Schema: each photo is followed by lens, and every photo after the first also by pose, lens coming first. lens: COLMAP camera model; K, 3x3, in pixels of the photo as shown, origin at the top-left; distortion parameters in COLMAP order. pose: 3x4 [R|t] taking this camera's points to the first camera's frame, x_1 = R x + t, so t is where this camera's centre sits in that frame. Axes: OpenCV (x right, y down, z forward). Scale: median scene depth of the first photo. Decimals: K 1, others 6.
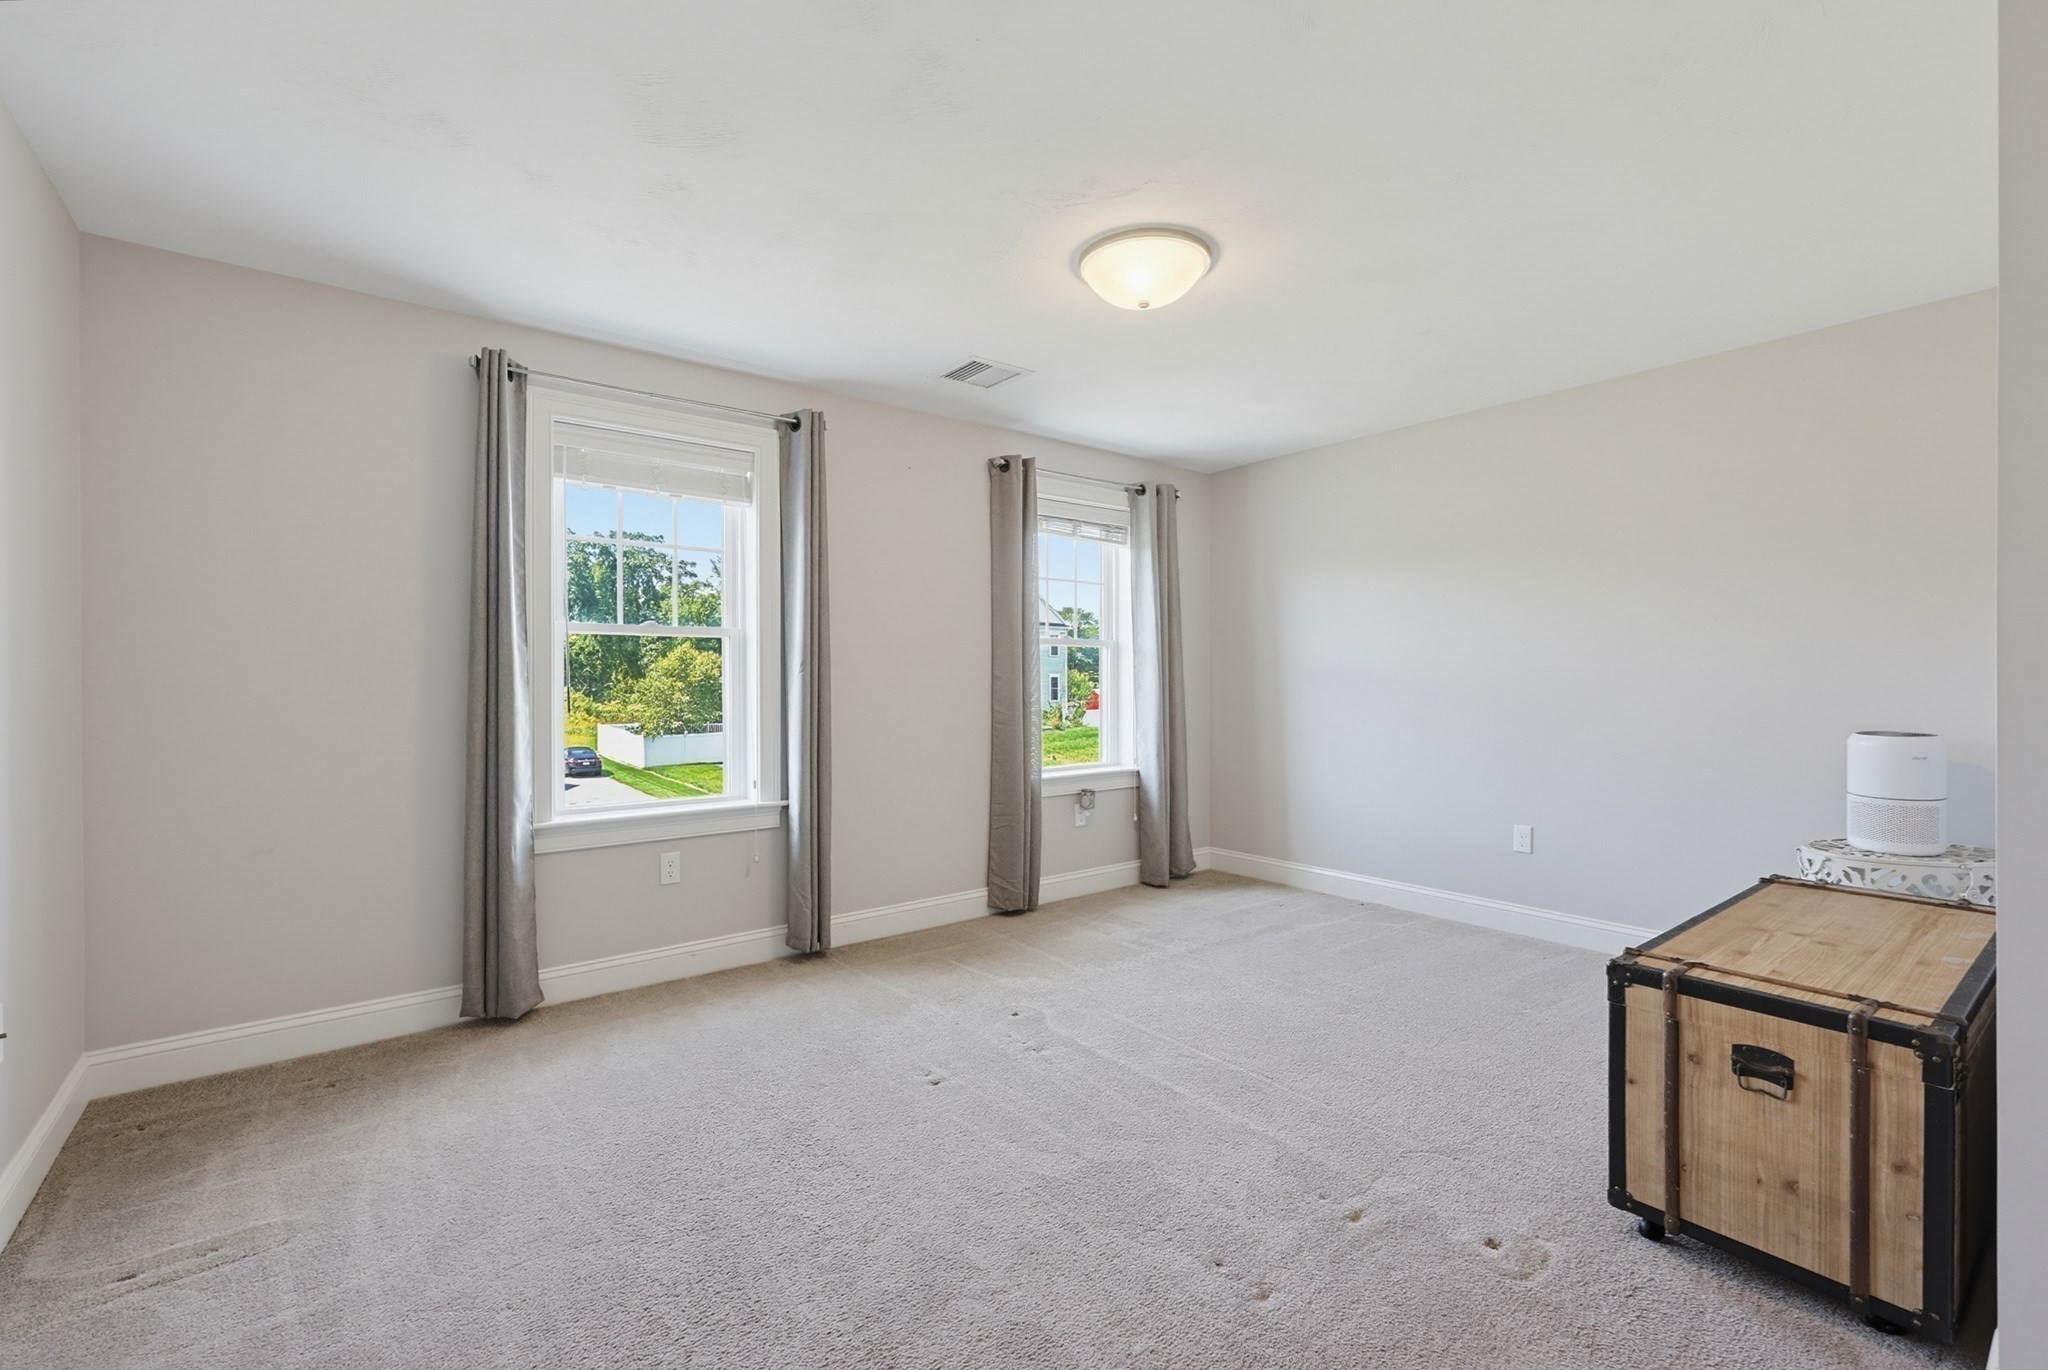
lens RADIAL K [[872.3, 0, 1028.7], [0, 872.3, 679.6], [0, 0, 1]] dist [-0.003482, 0.001519]
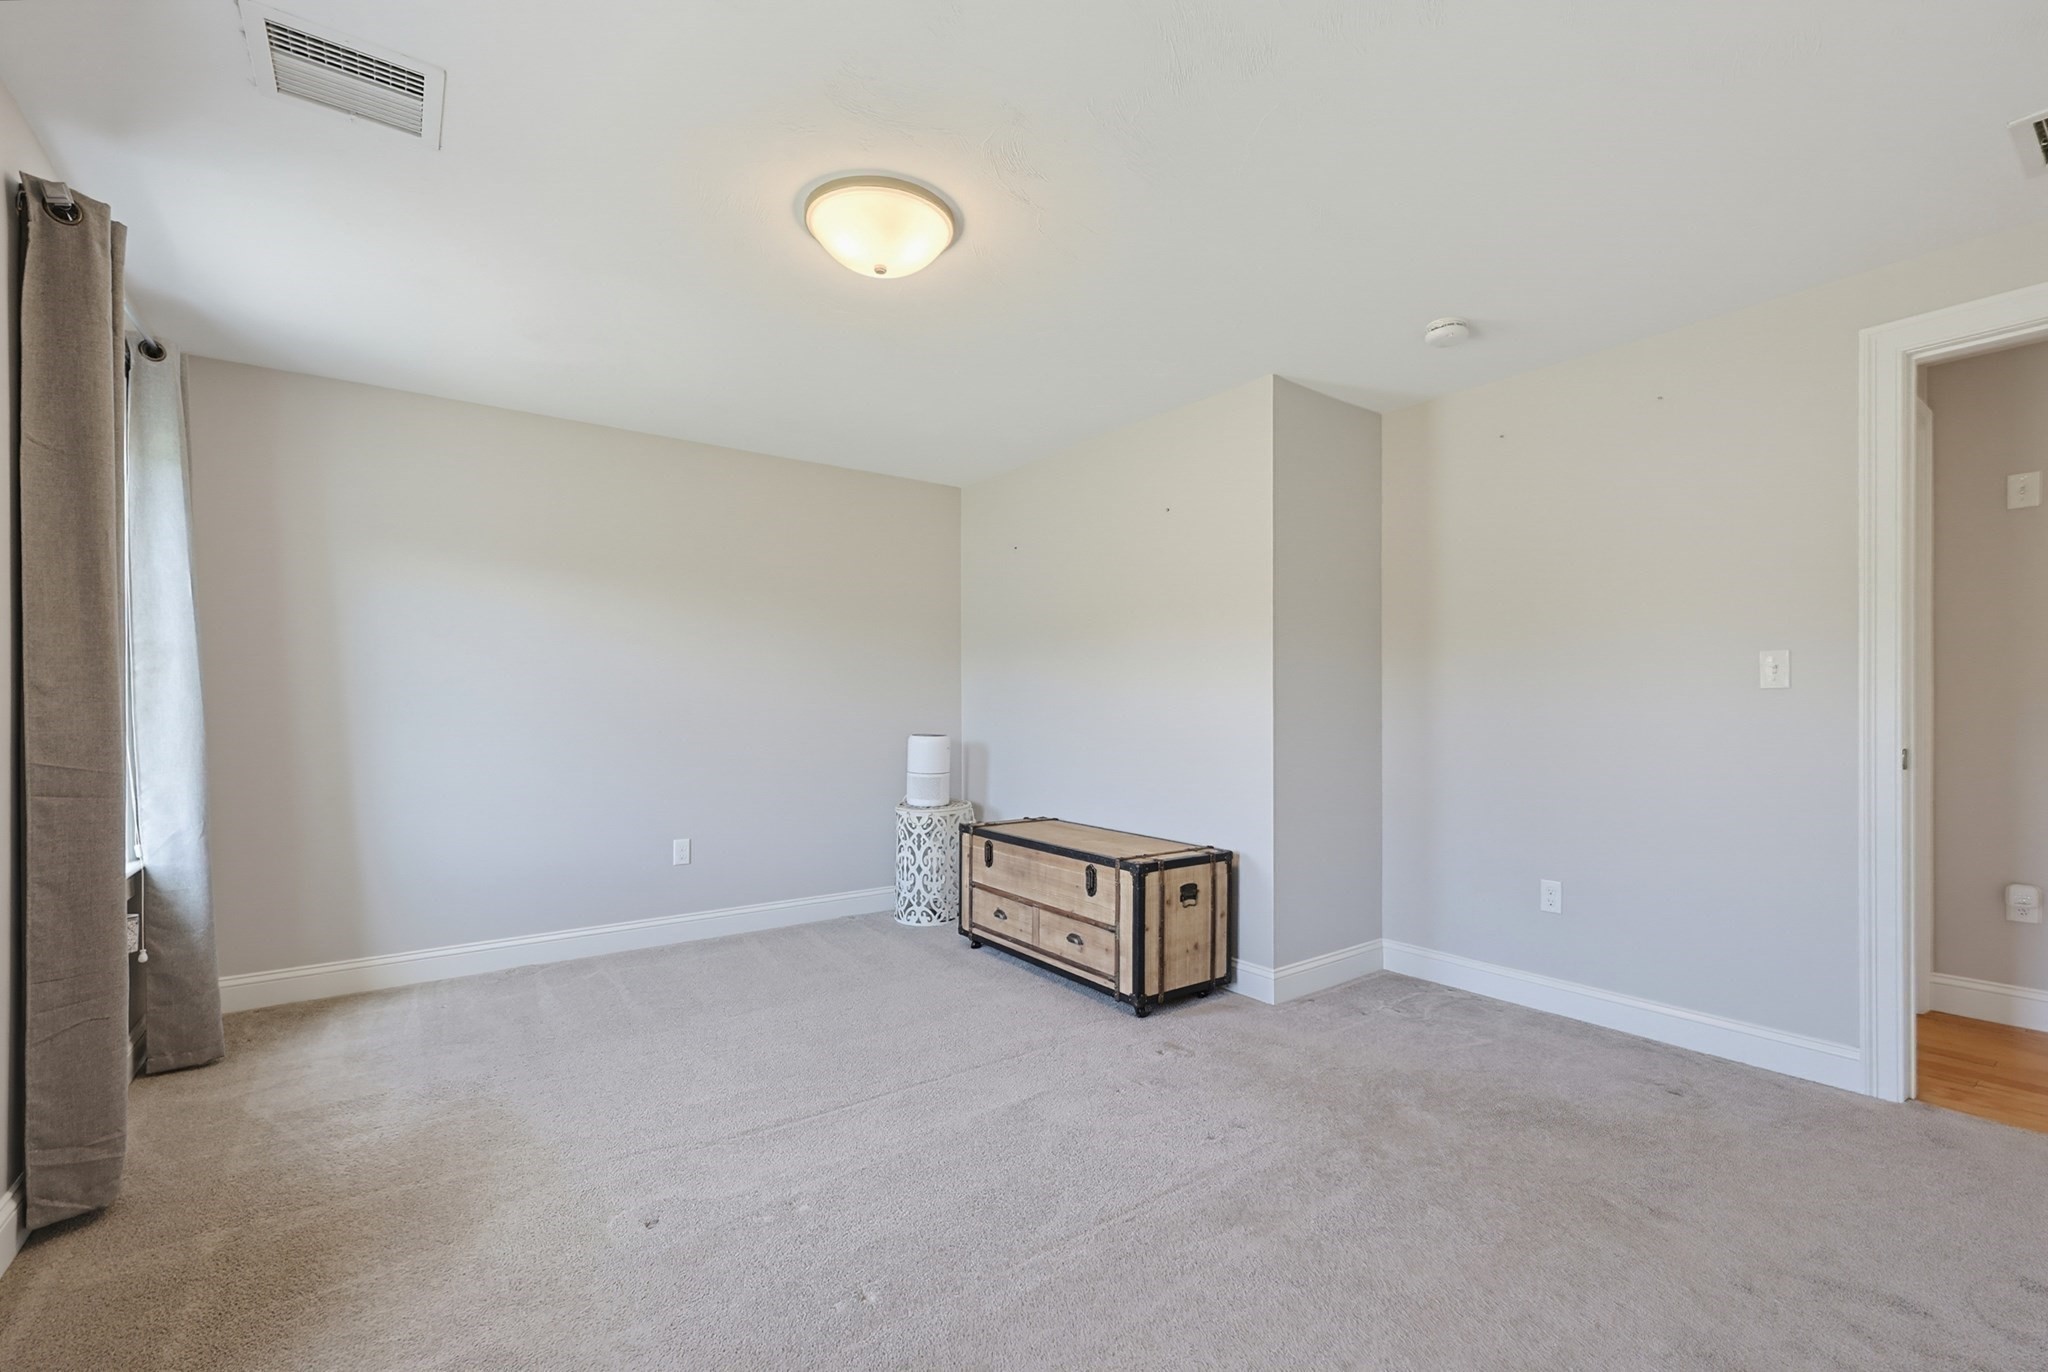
lens RADIAL K [[872.3, 0, 1030.1], [0, 872.3, 701.6], [0, 0, 1]] dist [-0.003482, 0.001519]
pose [[0.043377, 0.008940, 0.999019, -1.096100], [0.005437, 0.999943, -0.009185, 0.025253], [-0.999044, 0.005830, 0.043326, 1.206529]]
